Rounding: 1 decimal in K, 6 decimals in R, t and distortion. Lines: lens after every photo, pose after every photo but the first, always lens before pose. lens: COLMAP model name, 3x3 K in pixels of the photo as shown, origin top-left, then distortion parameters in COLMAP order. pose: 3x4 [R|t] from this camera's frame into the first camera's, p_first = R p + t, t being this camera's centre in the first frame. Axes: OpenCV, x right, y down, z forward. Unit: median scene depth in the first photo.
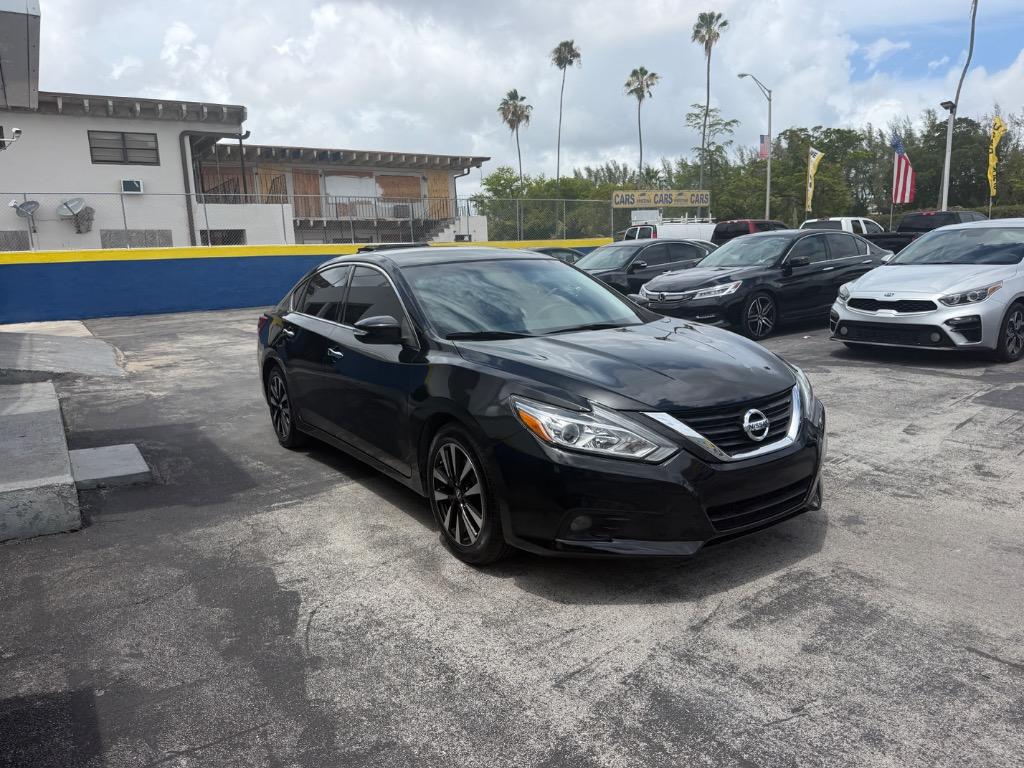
lens RADIAL K [[735.4, 0, 521.4], [0, 735.4, 389.7], [0, 0, 1]] dist [-0.000495, -0.004194]
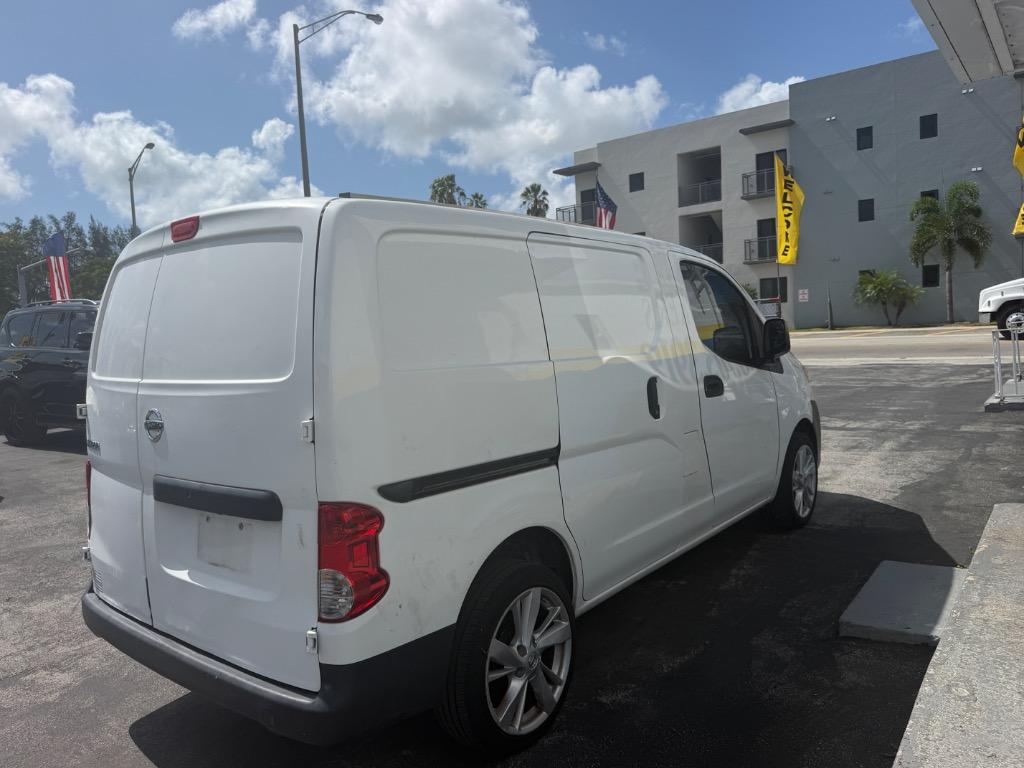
lens RADIAL K [[729.0, 0, 512.0], [0, 729.0, 384.0], [0, 0, 1]] dist [0.025950, -0.034478]
pose [[-0.317396, -0.024695, 0.947971, -0.259034], [0.239079, 0.965285, 0.105193, -0.058357], [-0.917660, 0.260028, -0.300474, 0.358854]]
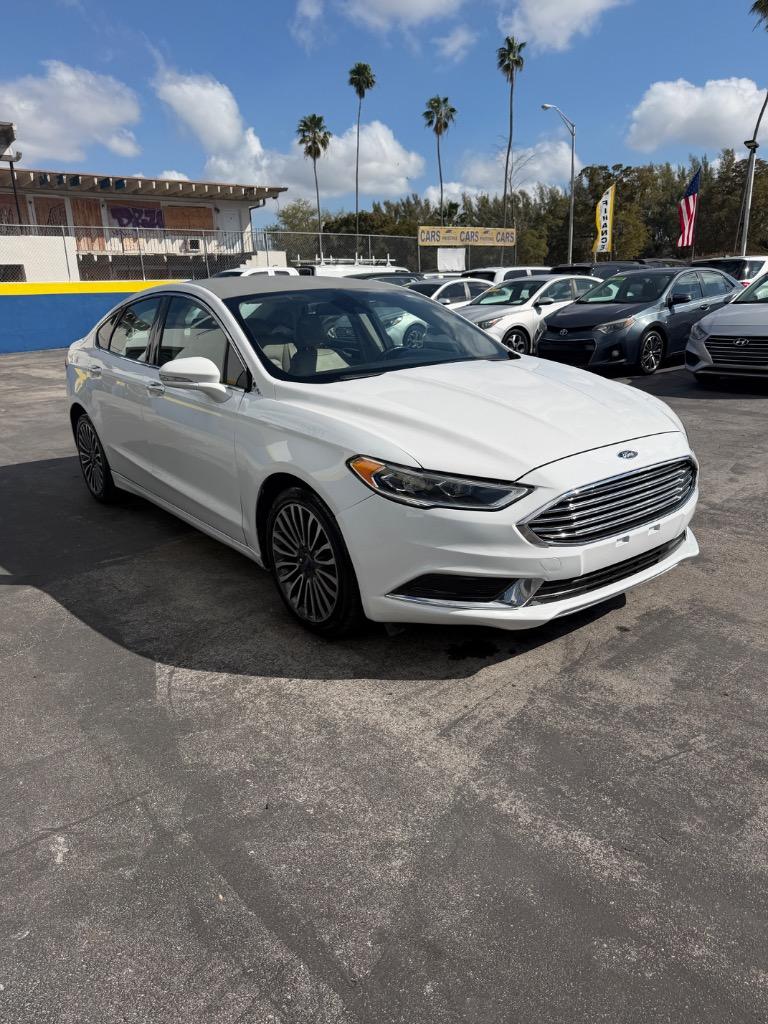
lens RADIAL K [[735.4, 0, 402.4], [0, 735.4, 517.3], [0, 0, 1]] dist [-0.000495, -0.004194]
pose [[0.993935, -0.025572, 0.106952, -0.012069], [0.013630, 0.993734, 0.110939, 0.000435], [-0.109119, -0.108808, 0.988056, 0.007872]]
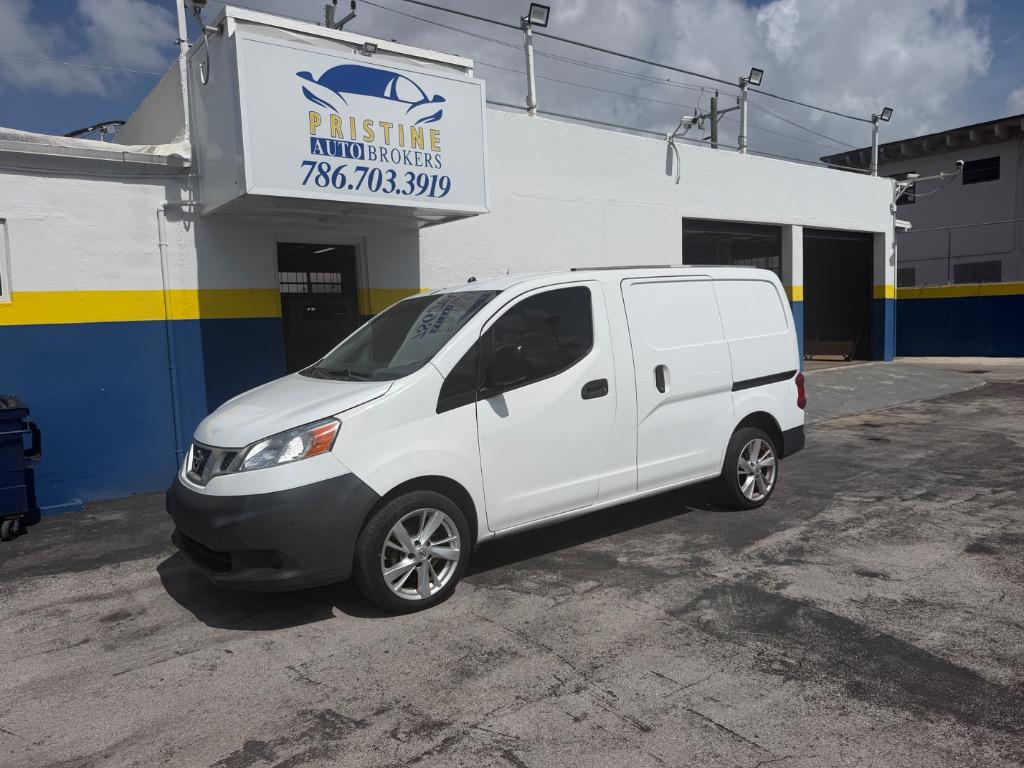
lens RADIAL K [[712.7, 0, 497.6], [0, 712.7, 389.9], [0, 0, 1]] dist [0.067211, -0.105003]
pose [[0.058024, 0.127795, -0.990102, 0.178970], [-0.146647, 0.982105, 0.118169, -0.058957], [0.987486, 0.138339, 0.075727, 0.255028]]
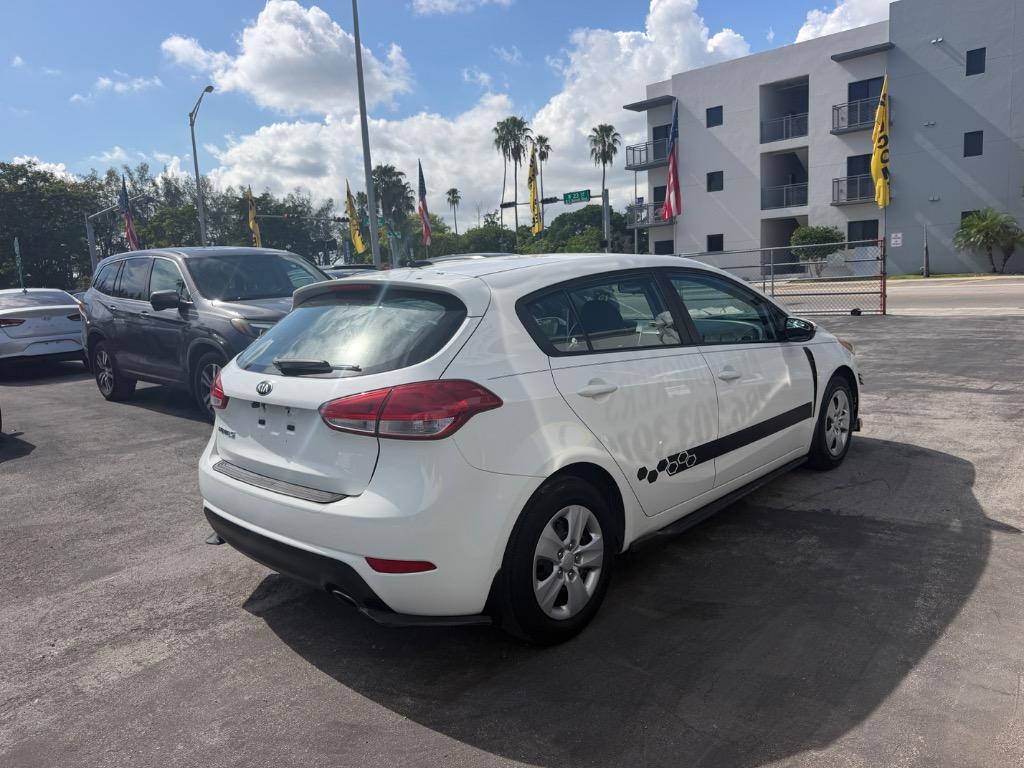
lens RADIAL K [[729.4, 0, 512.7], [0, 729.4, 403.4], [0, 0, 1]] dist [-0.001610, -0.005548]
pose [[-0.237089, -0.117630, 0.964340, -0.203090], [0.241542, 0.954334, 0.175794, -0.053999], [-0.940982, 0.274607, -0.197849, 0.347956]]
